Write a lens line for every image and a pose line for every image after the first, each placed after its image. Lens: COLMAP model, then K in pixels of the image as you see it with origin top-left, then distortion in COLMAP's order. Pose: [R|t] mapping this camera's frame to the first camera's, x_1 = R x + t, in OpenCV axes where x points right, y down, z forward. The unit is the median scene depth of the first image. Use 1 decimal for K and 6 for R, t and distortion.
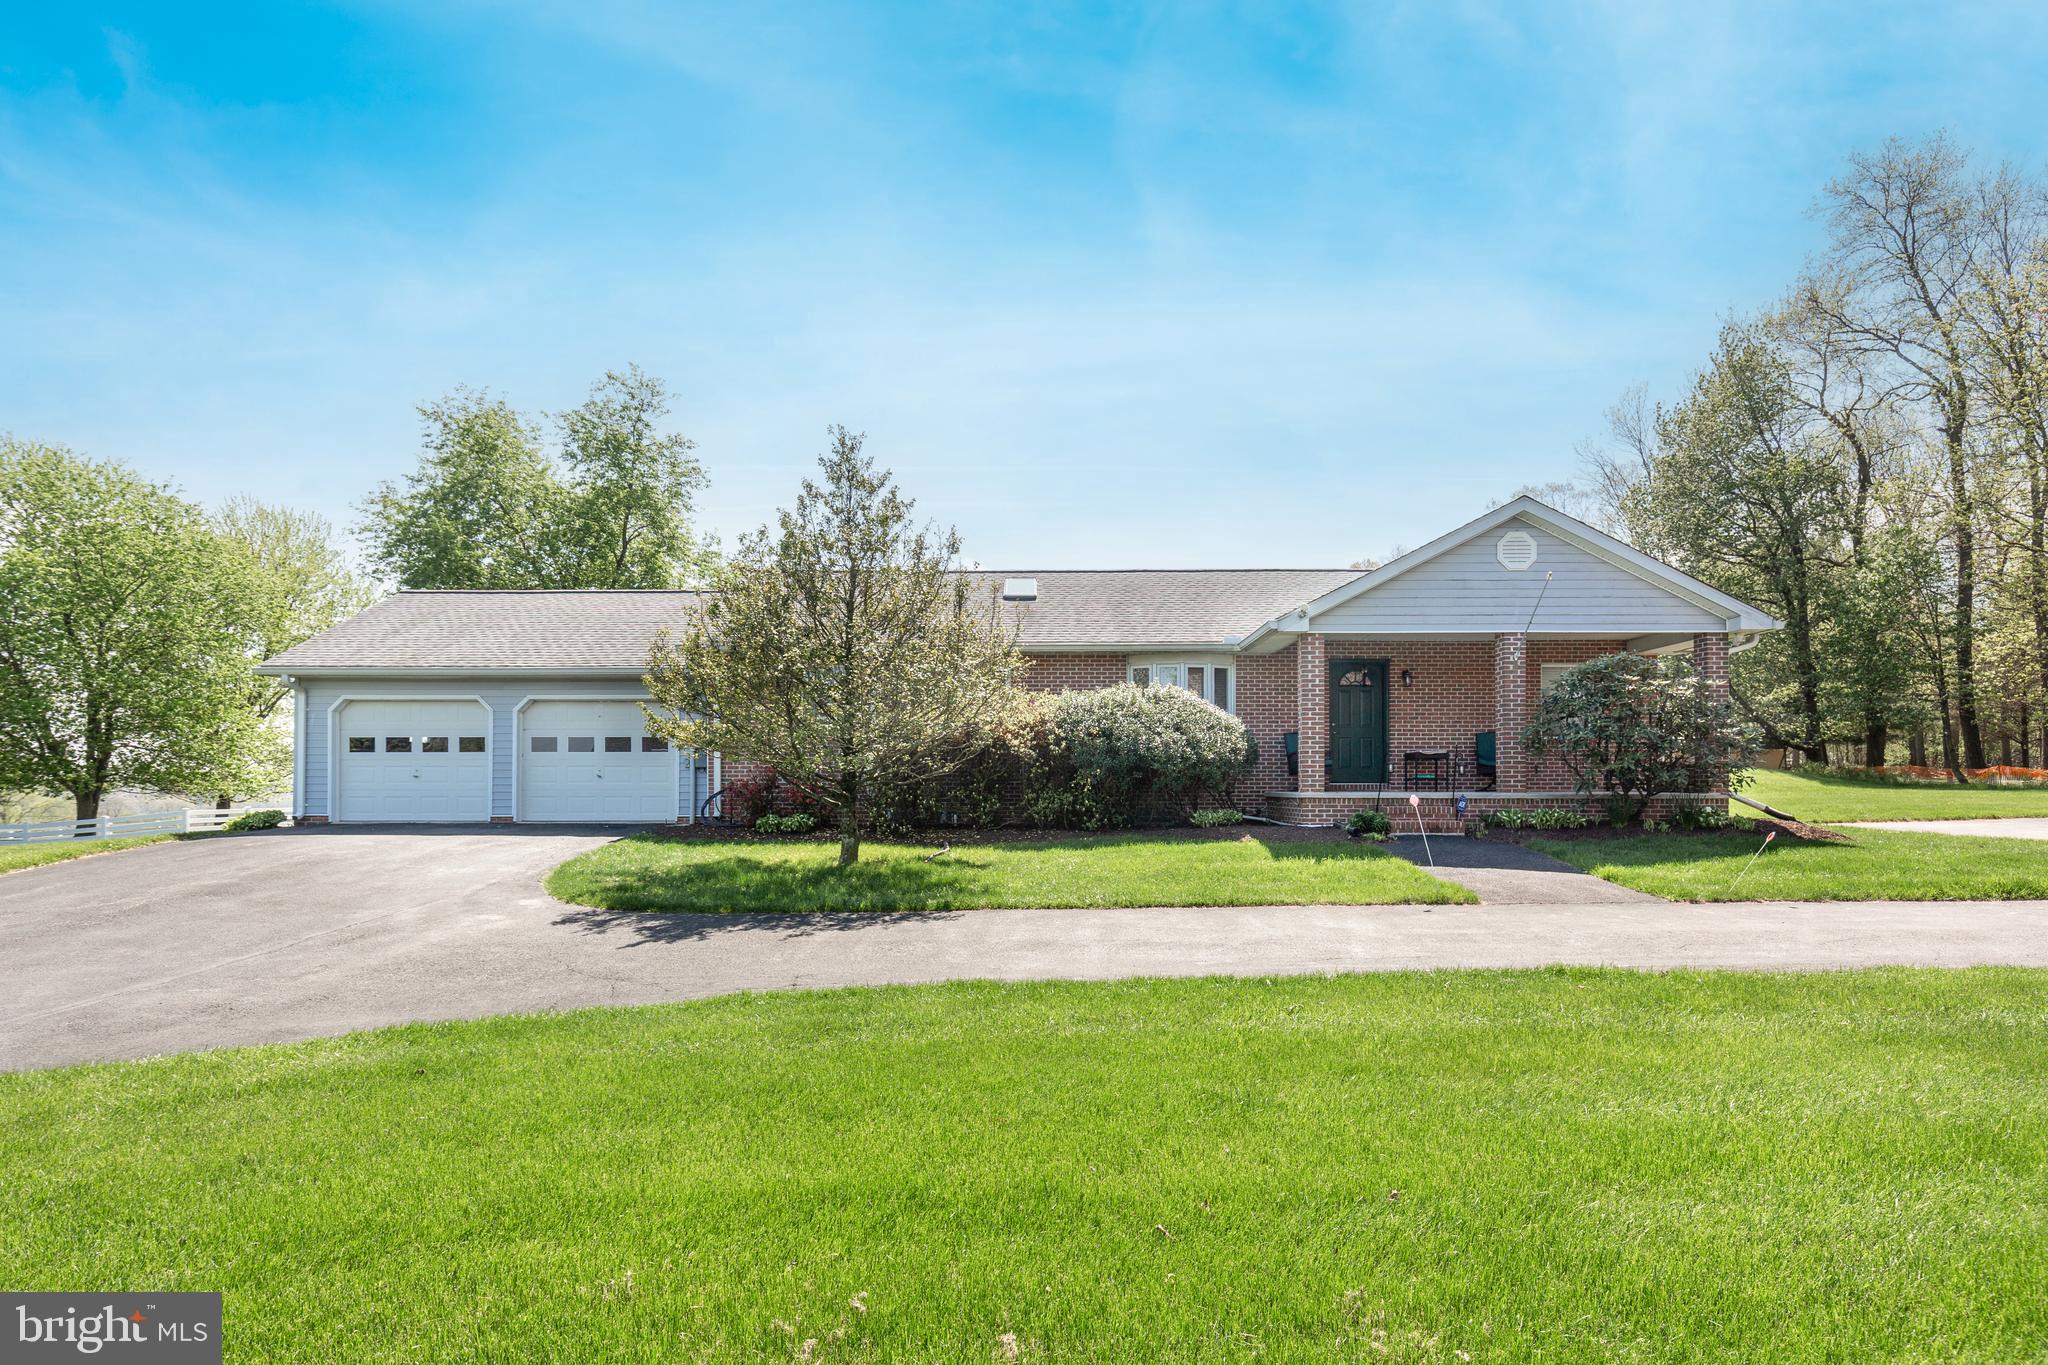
lens RADIAL K [[1158.1, 0, 1021.9], [0, 1158.1, 732.5], [0, 0, 1]] dist [-0.000945, -0.000668]
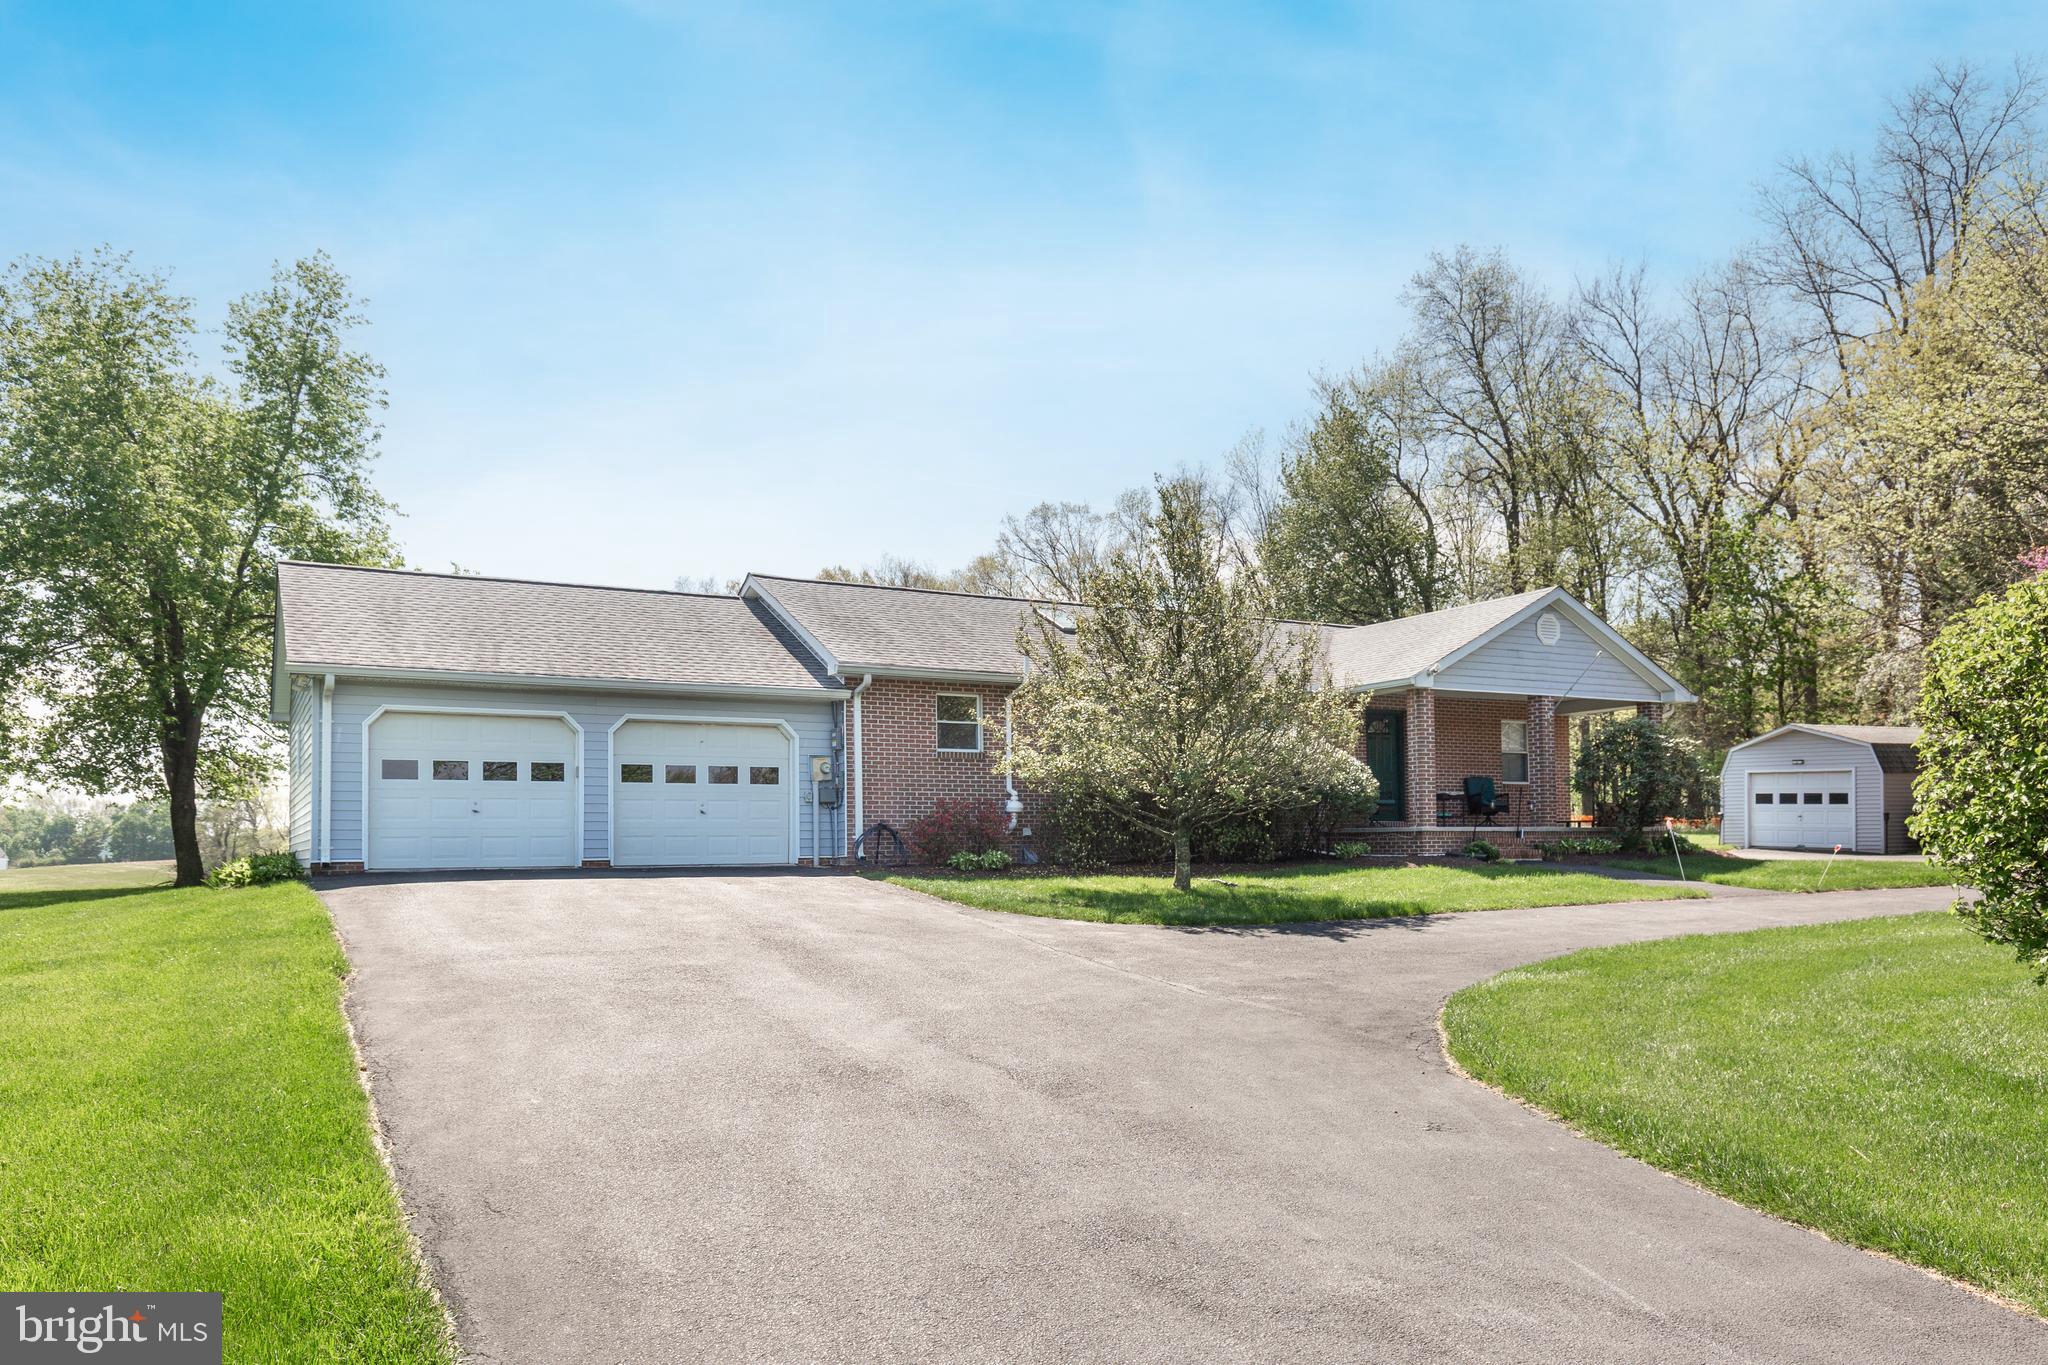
lens RADIAL K [[1419.6, 0, 1038.7], [0, 1419.6, 765.6], [0, 0, 1]] dist [0.007262, 0.006949]
pose [[0.874413, 0.018068, 0.484845, -0.660326], [-0.022492, 0.999742, 0.003309, -0.004883], [-0.484660, -0.013798, 0.874594, -0.045302]]
